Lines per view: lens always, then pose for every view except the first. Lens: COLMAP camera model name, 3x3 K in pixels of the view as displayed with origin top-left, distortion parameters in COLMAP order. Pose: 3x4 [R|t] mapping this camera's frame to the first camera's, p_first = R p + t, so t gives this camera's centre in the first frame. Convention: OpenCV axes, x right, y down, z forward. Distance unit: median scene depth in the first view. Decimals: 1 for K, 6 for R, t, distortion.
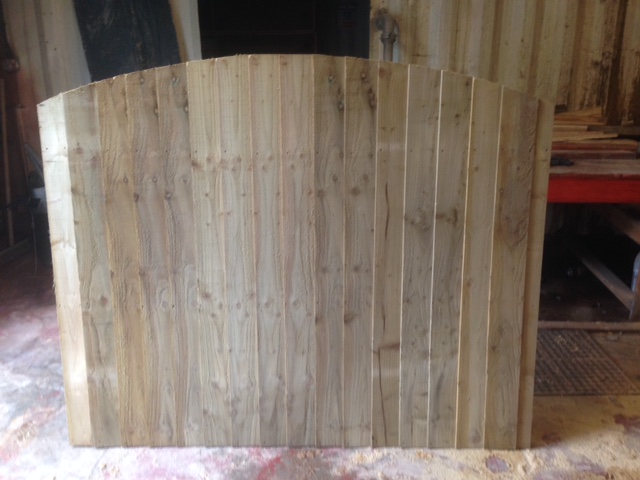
lens RADIAL K [[606.2, 0, 320.0], [0, 606.2, 240.0], [0, 0, 1]] dist [0.120293, -0.004638]
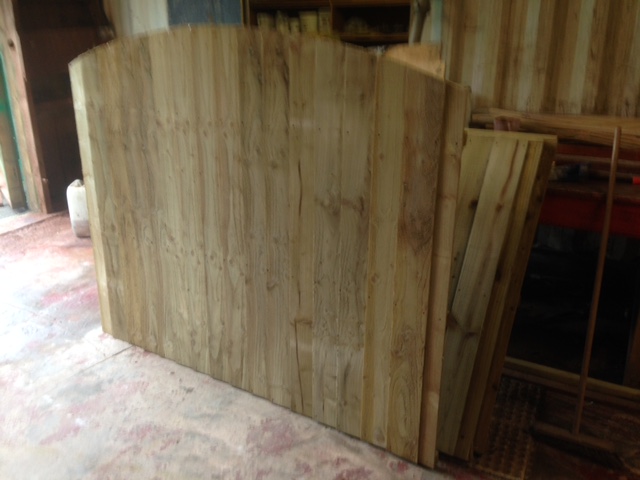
lens RADIAL K [[606.2, 0, 320.0], [0, 606.2, 240.0], [0, 0, 1]] dist [0.120293, -0.004638]
pose [[0.833840, 0.186869, -0.519414, 0.645065], [-0.121757, 0.980044, 0.157128, -0.121690], [0.538411, -0.067777, 0.839952, 0.182692]]
